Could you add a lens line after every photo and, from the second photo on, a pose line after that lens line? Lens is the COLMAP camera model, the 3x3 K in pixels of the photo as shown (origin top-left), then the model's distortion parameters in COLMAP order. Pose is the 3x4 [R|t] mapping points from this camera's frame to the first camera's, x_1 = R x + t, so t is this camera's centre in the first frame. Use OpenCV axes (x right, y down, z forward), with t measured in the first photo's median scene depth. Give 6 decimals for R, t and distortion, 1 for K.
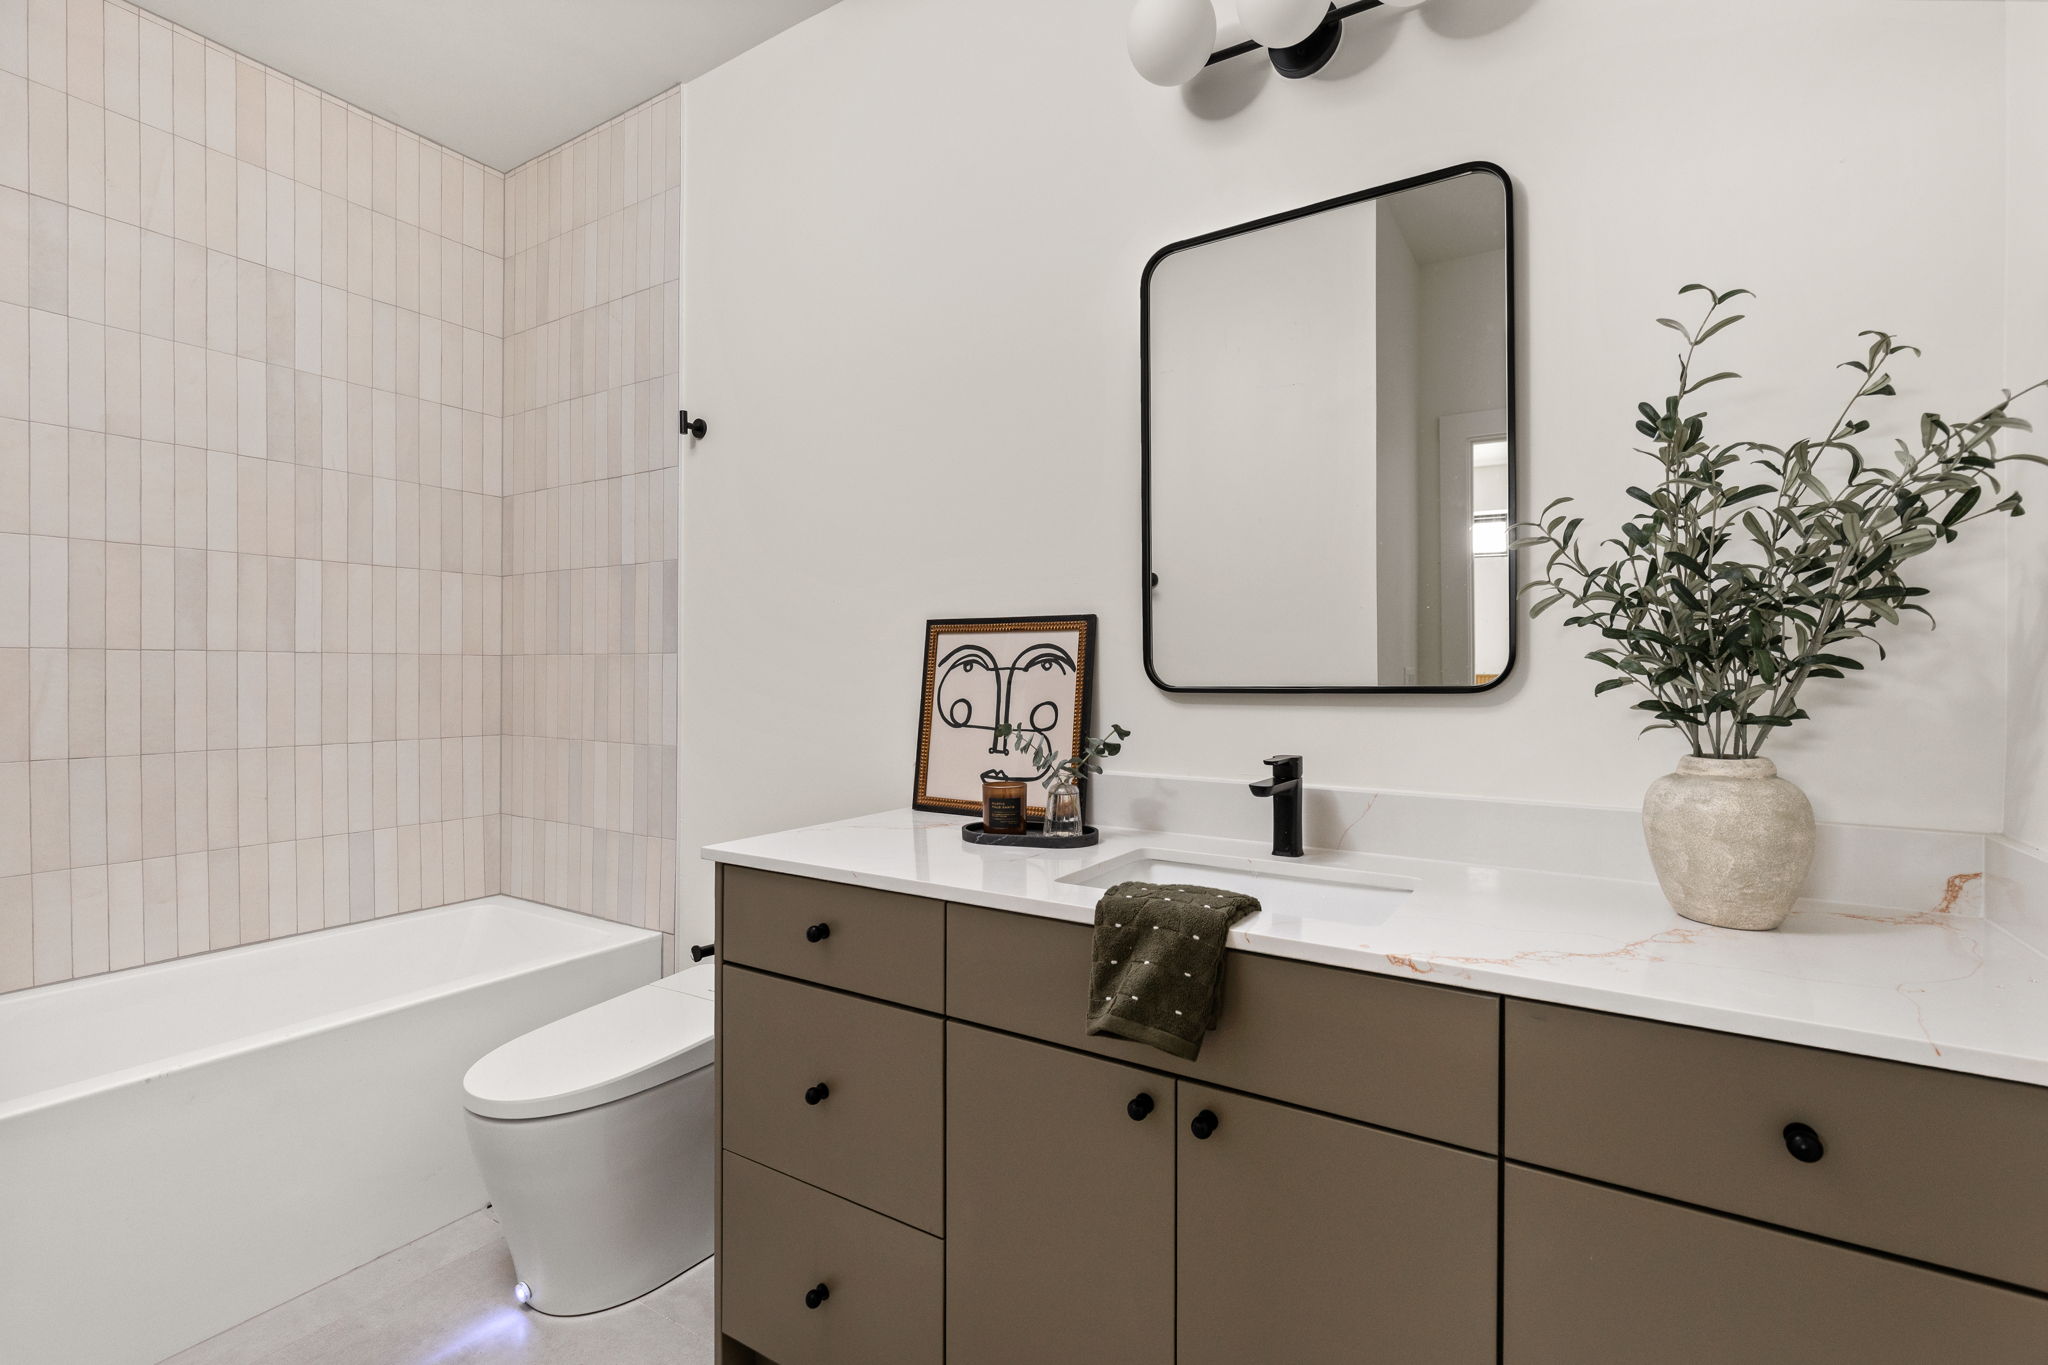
lens RADIAL K [[1070.7, 0, 1026.8], [0, 1070.7, 690.7], [0, 0, 1]] dist [0.003074, 0.000708]
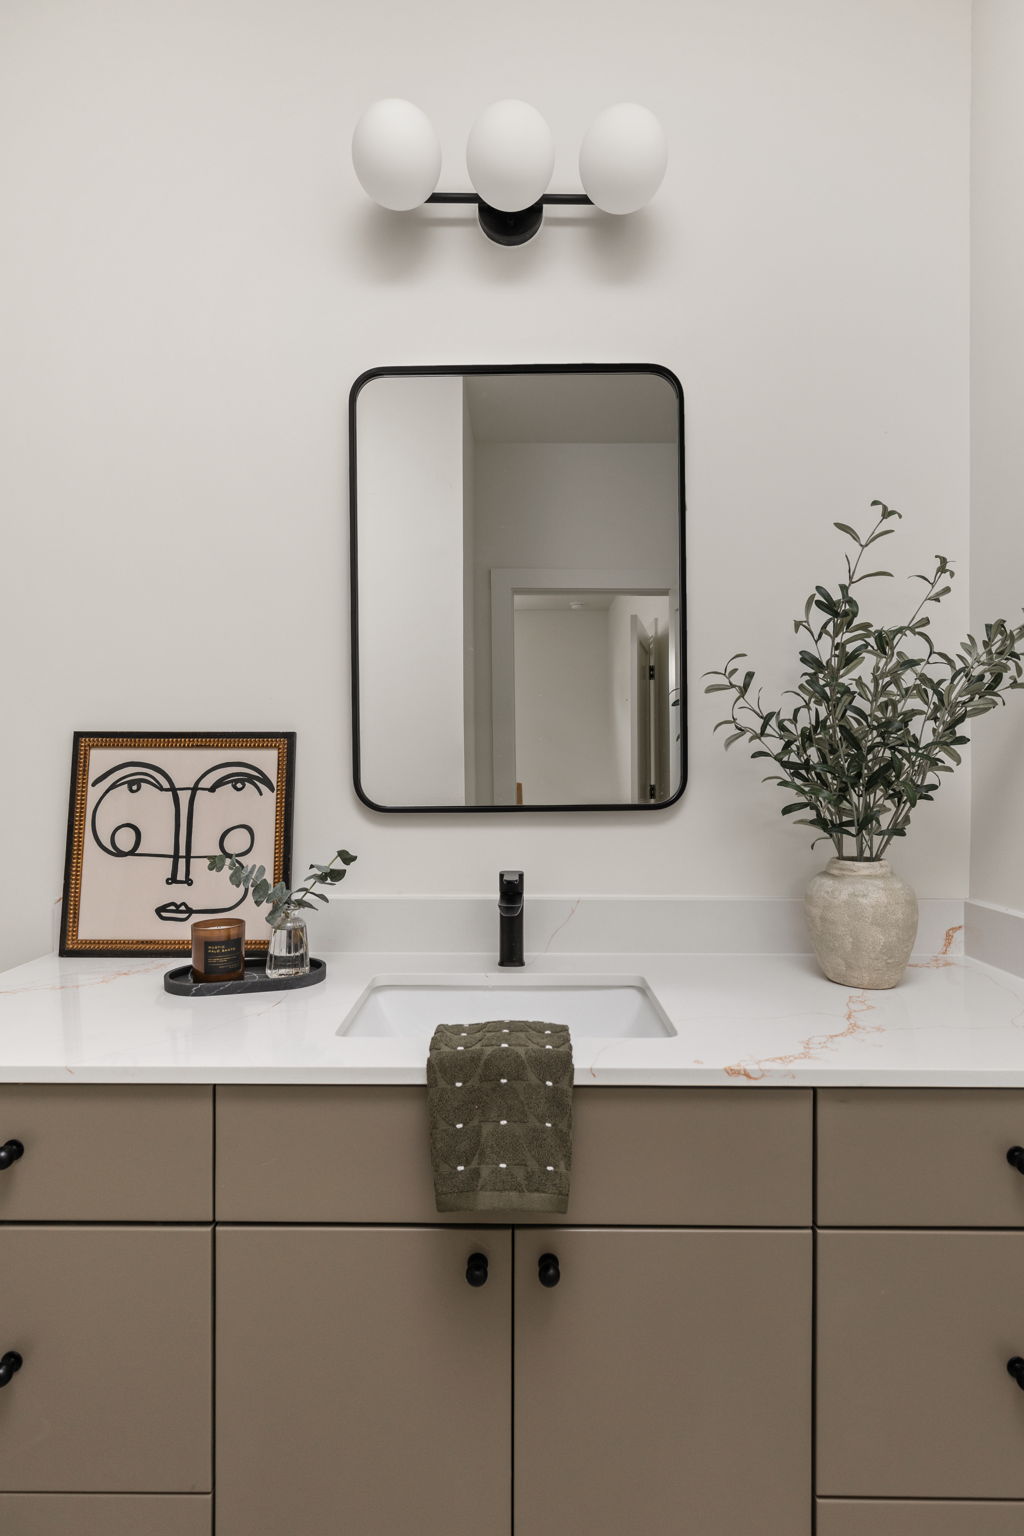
lens RADIAL K [[850.1, 0, 512.0], [0, 850.1, 768.0], [0, 0, 1]] dist [0.000844, -0.001135]
pose [[0.818384, -0.006157, 0.574638, -0.213326], [0.006623, 0.999977, 0.001282, -0.038654], [-0.574633, 0.002757, 0.818406, 0.266003]]
